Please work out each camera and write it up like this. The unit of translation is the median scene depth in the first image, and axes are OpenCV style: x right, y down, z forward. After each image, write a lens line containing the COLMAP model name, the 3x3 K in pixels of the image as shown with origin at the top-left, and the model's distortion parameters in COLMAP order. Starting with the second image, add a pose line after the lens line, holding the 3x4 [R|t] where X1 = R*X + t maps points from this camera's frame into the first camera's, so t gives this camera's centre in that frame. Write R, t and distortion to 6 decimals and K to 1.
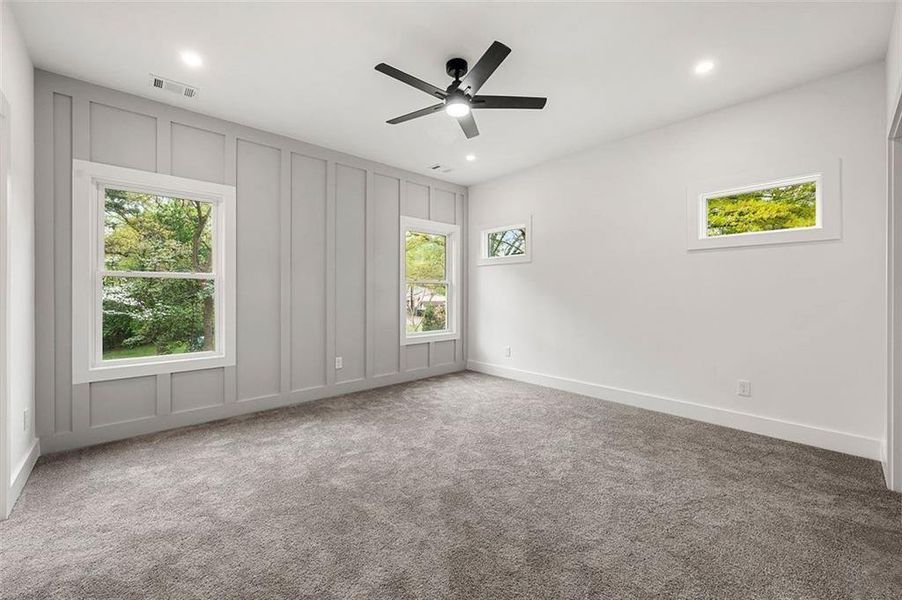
lens RADIAL K [[349.9, 0, 449.0], [0, 349.9, 312.1], [0, 0, 1]] dist [-0.036685, -0.000062]
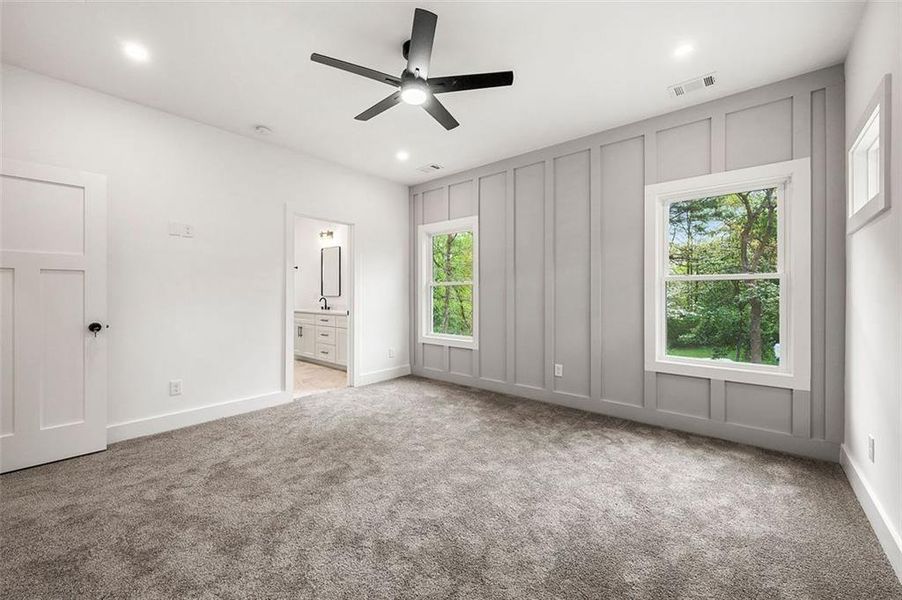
lens RADIAL K [[362.7, 0, 451.0], [0, 362.7, 300.0], [0, 0, 1]] dist [0.068004, -0.000020]
pose [[0.129876, 0.008774, -0.991491, 0.611736], [-0.053064, 0.998589, 0.001886, -0.027572], [0.990109, 0.052367, 0.130158, 0.578772]]
